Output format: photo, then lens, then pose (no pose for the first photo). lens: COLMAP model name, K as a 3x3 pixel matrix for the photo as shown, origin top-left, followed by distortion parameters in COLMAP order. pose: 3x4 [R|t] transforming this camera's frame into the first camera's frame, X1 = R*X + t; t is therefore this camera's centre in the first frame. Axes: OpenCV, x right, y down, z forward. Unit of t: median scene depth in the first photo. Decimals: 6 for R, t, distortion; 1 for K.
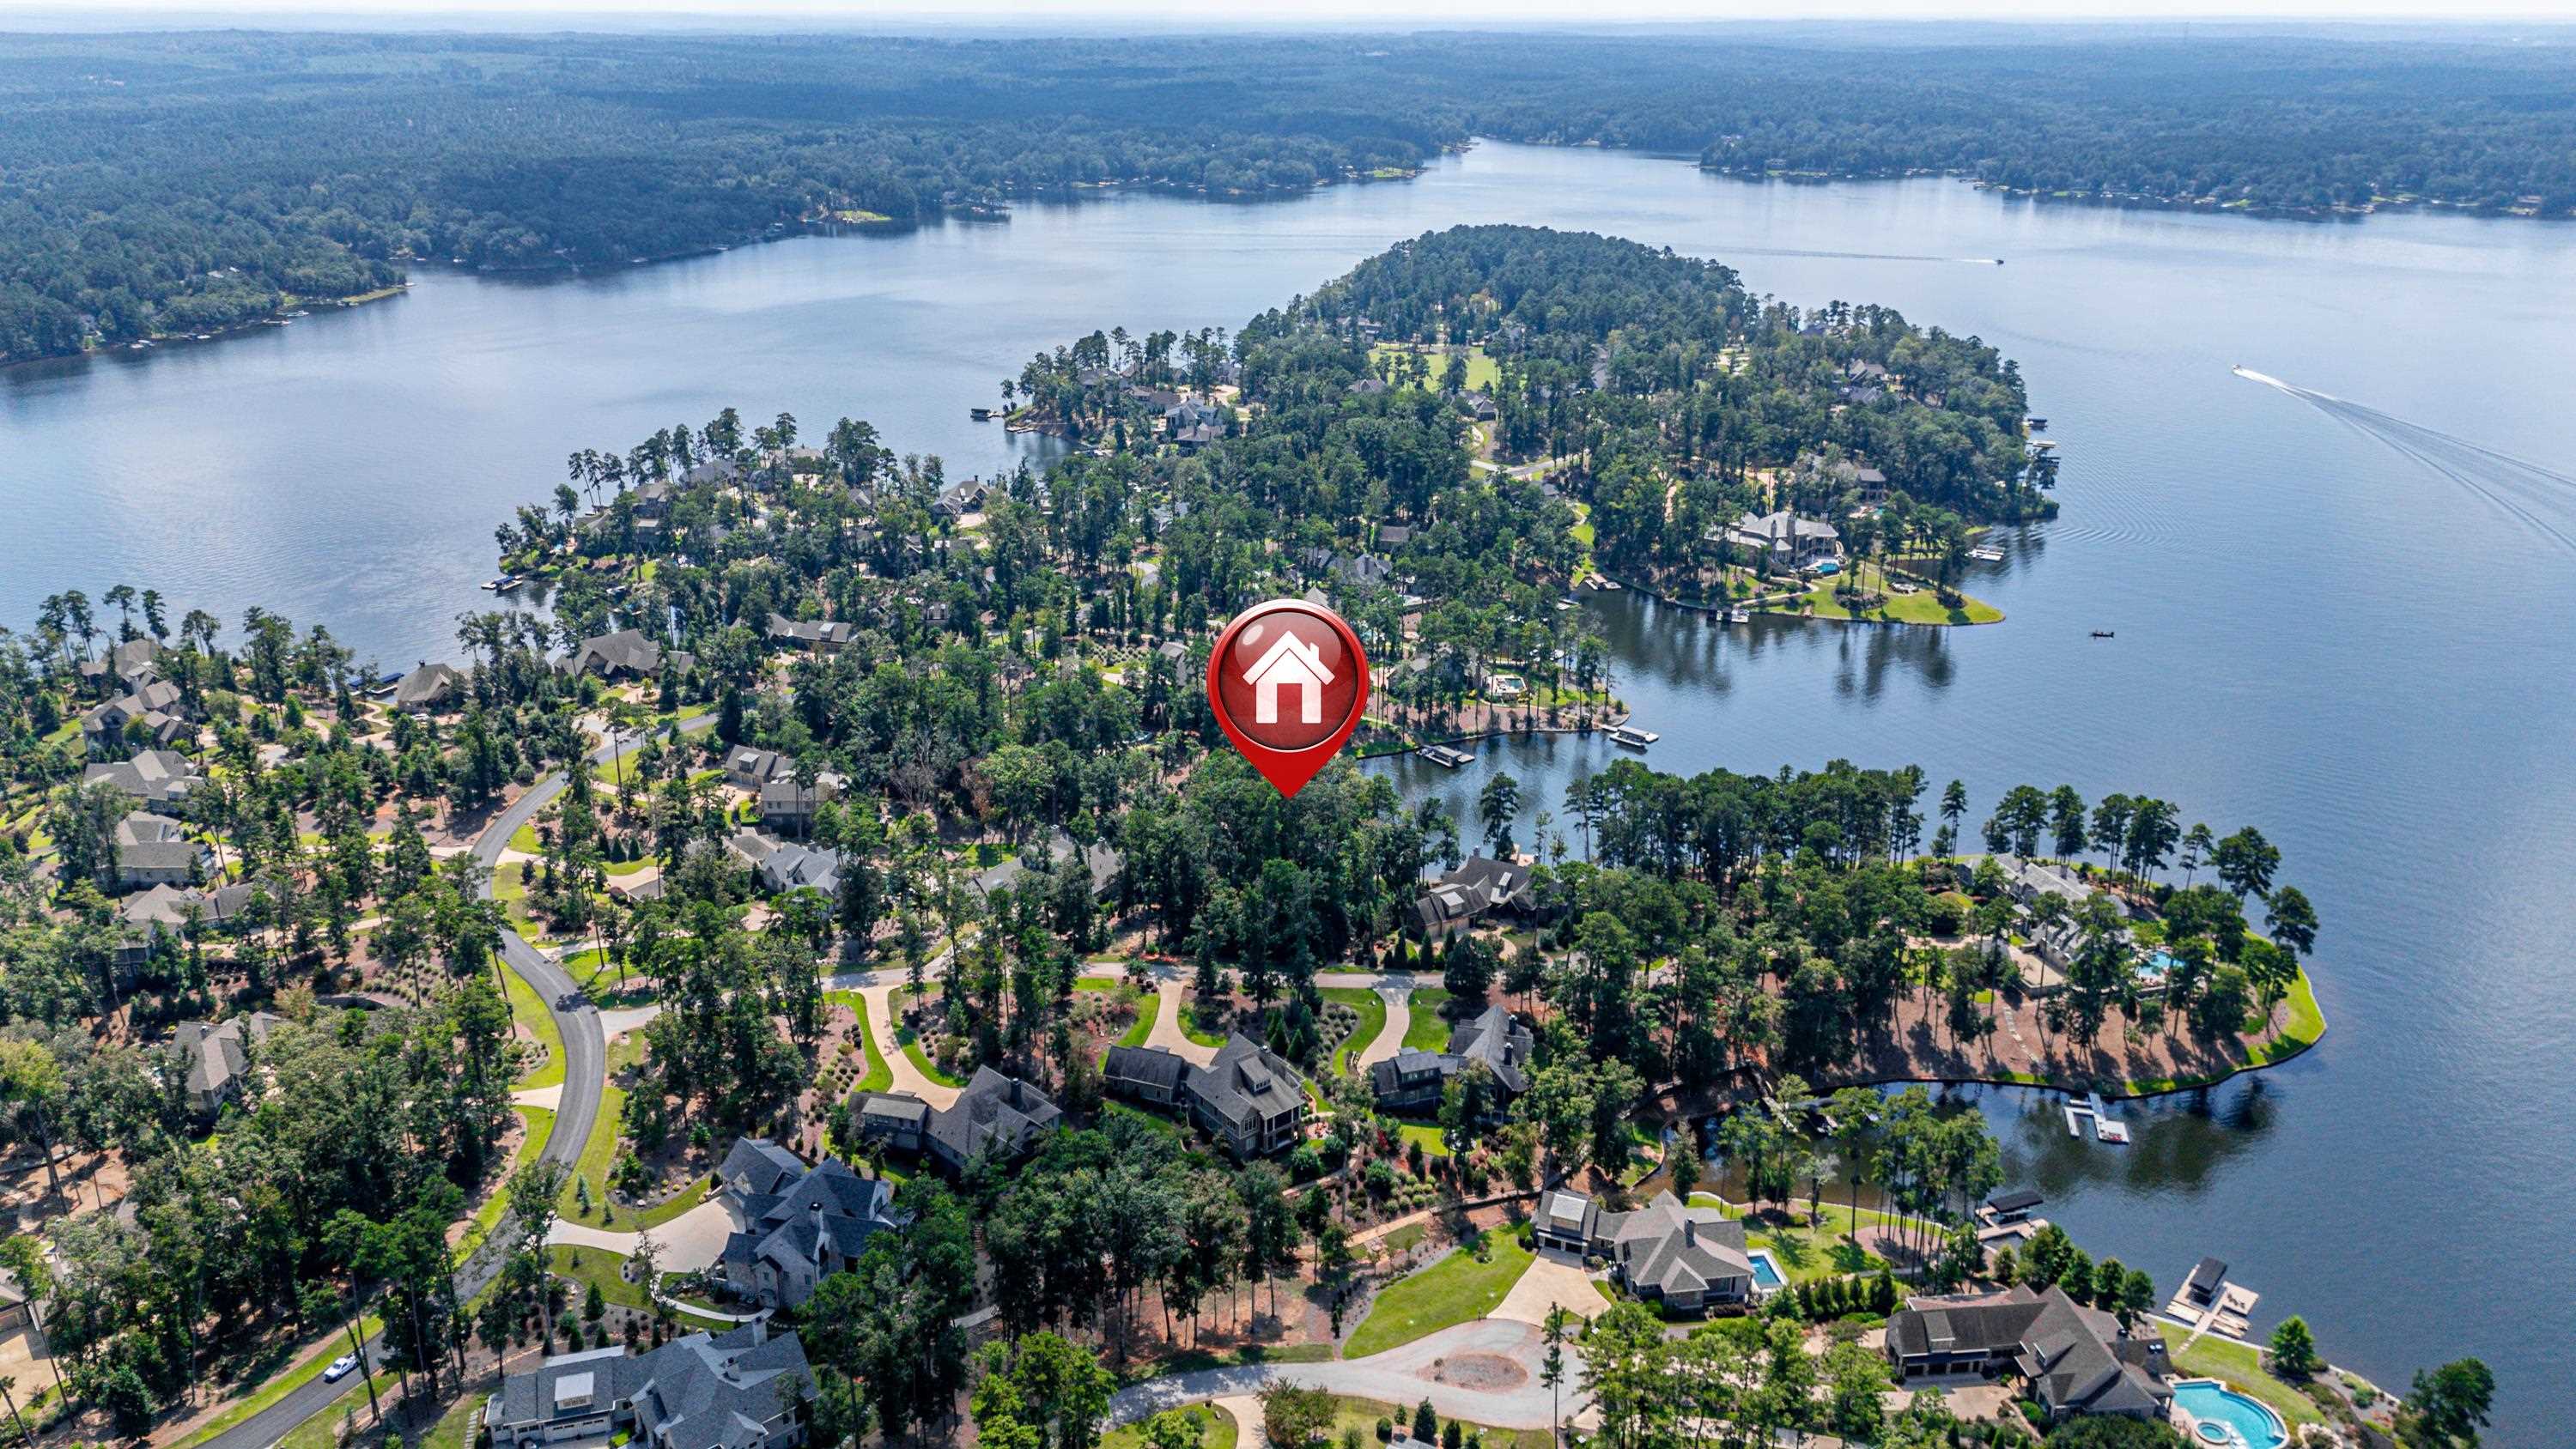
lens RADIAL K [[1870.2, 0, 1282.1], [0, 1870.2, 733.0], [0, 0, 1]] dist [0.069083, -0.082322]
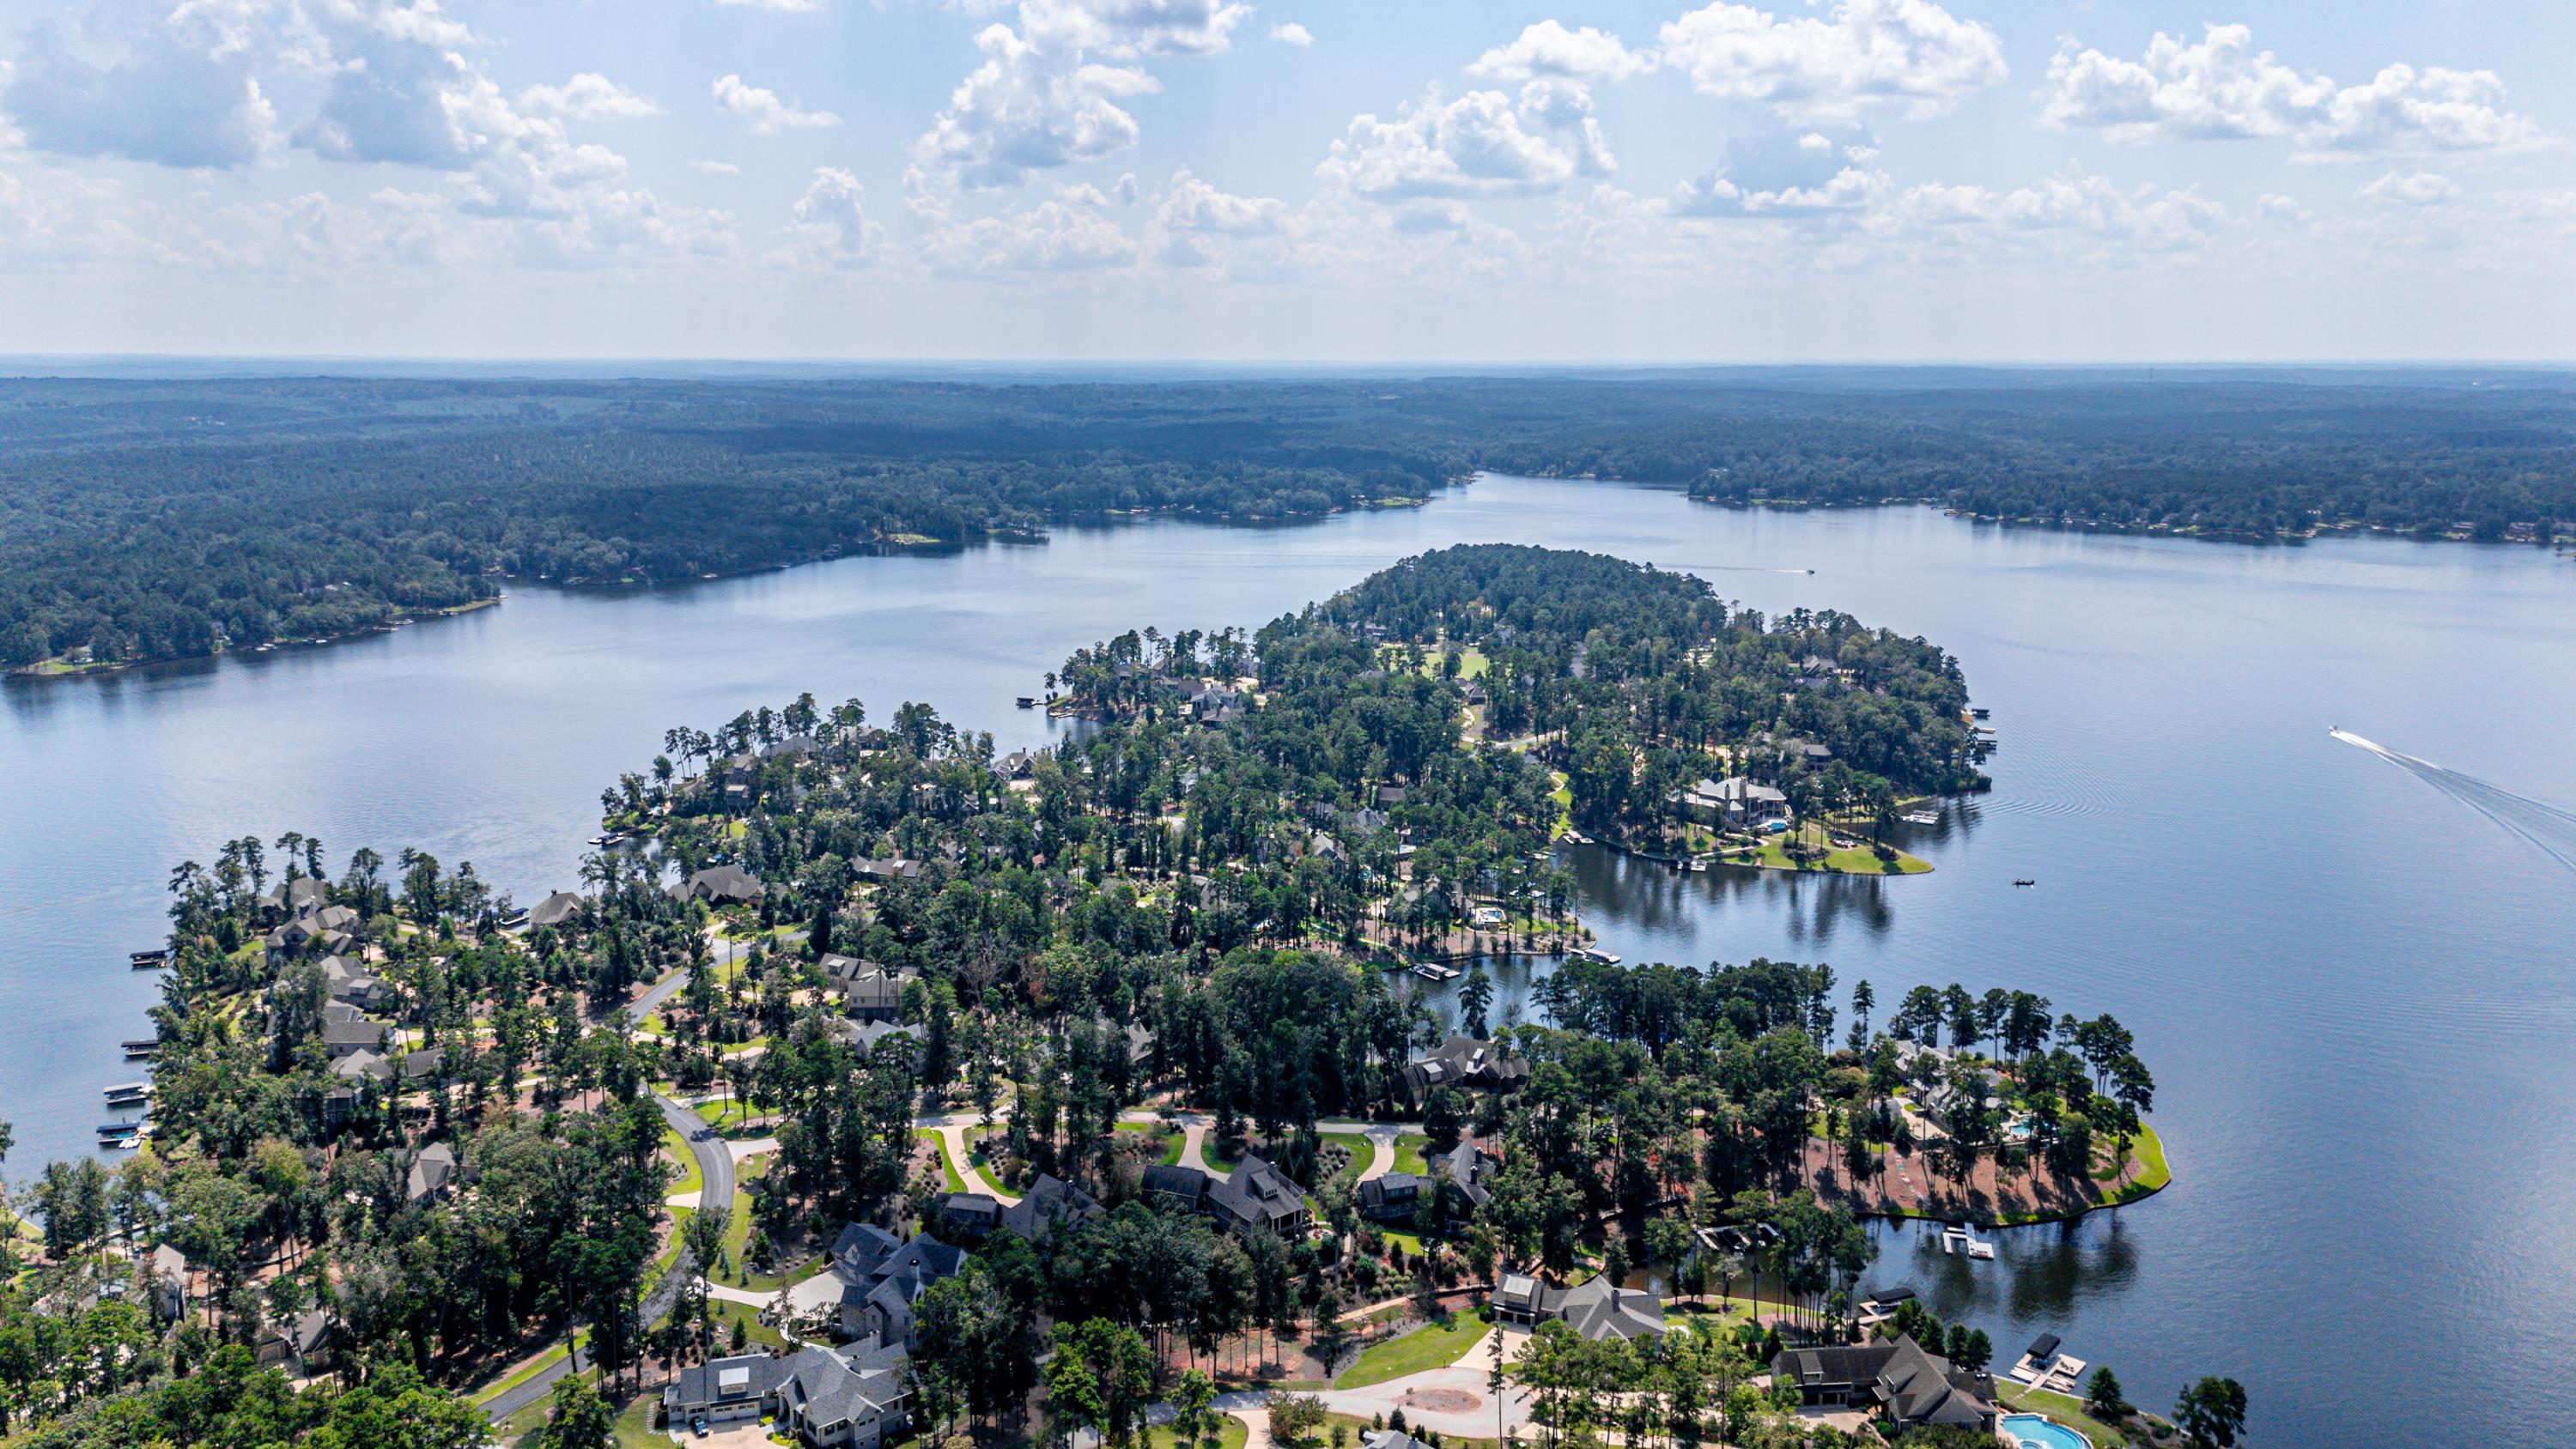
lens RADIAL K [[1870.2, 0, 1284.9], [0, 1870.2, 728.3], [0, 0, 1]] dist [0.069083, -0.082322]
pose [[0.999959, 0.000875, -0.009029, 0.004834], [-0.002398, 0.985418, -0.170133, 0.048192], [0.008749, 0.170147, 0.985380, -0.127938]]
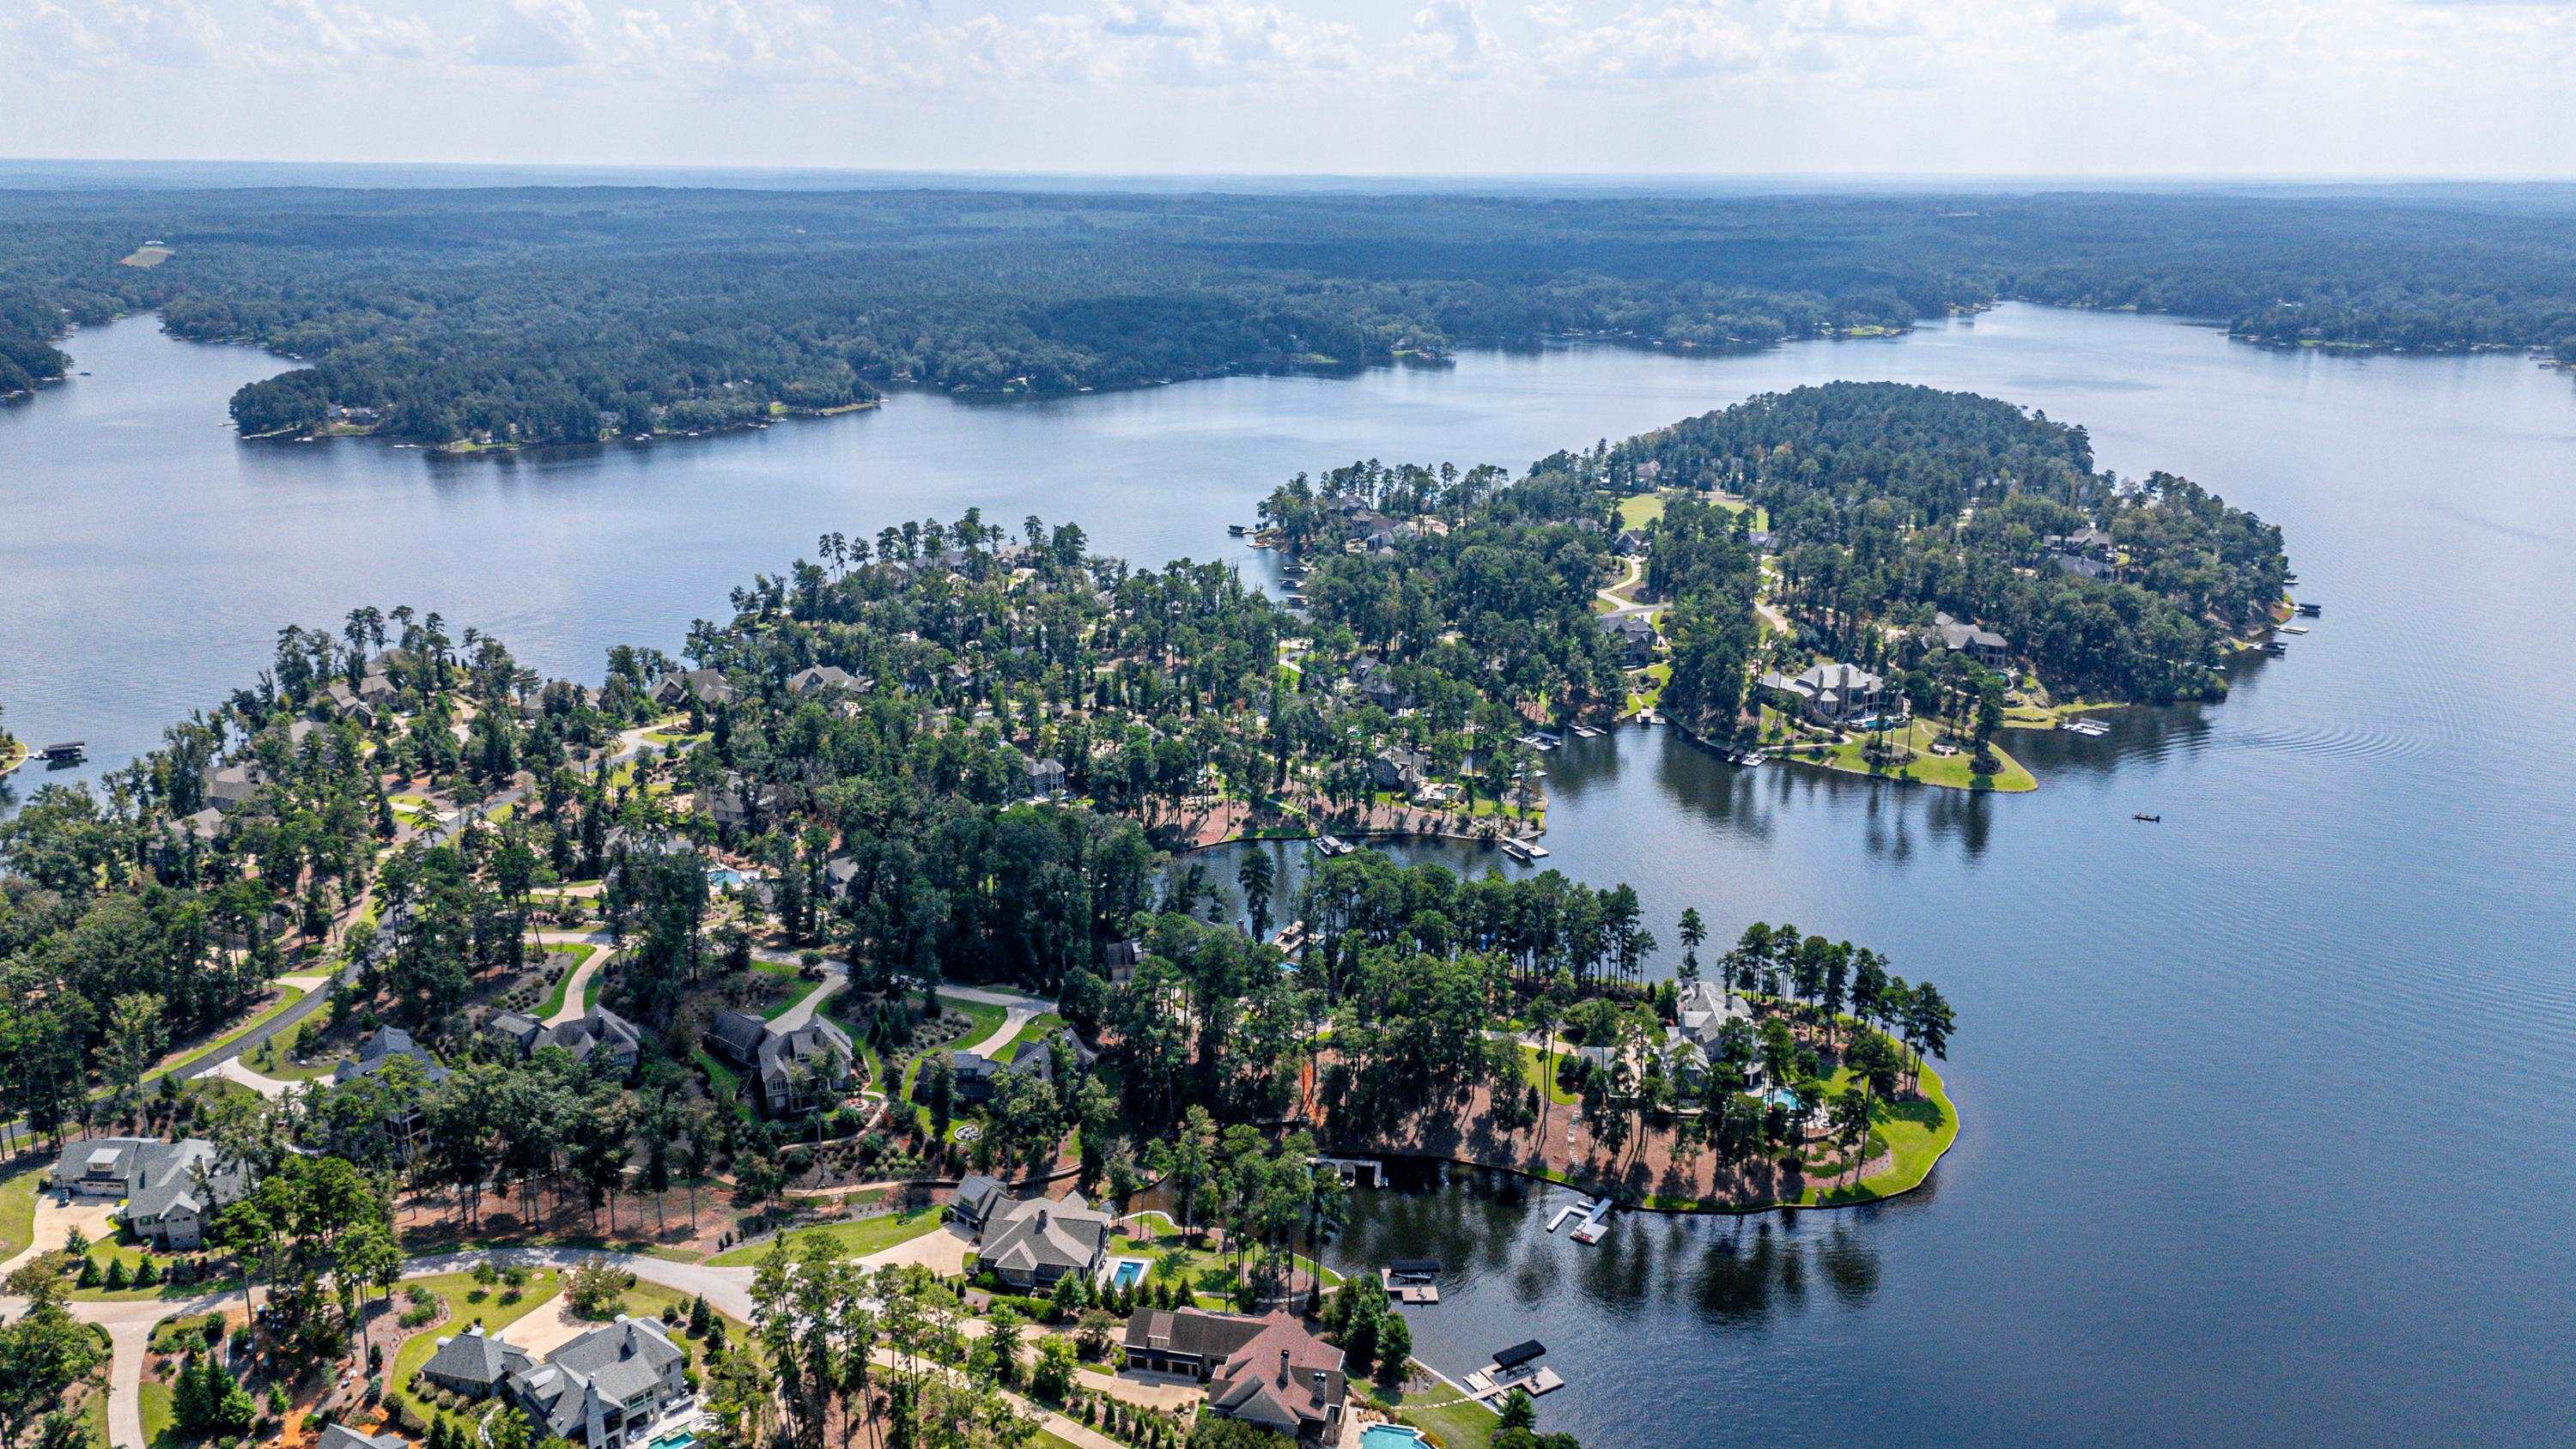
lens RADIAL K [[1870.2, 0, 1292.2], [0, 1870.2, 716.9], [0, 0, 1]] dist [0.069083, -0.082322]
pose [[0.949154, 0.090719, -0.301457, 0.305298], [-0.115744, 0.991072, -0.066179, 0.009917], [0.292762, 0.097706, 0.951180, -0.027714]]
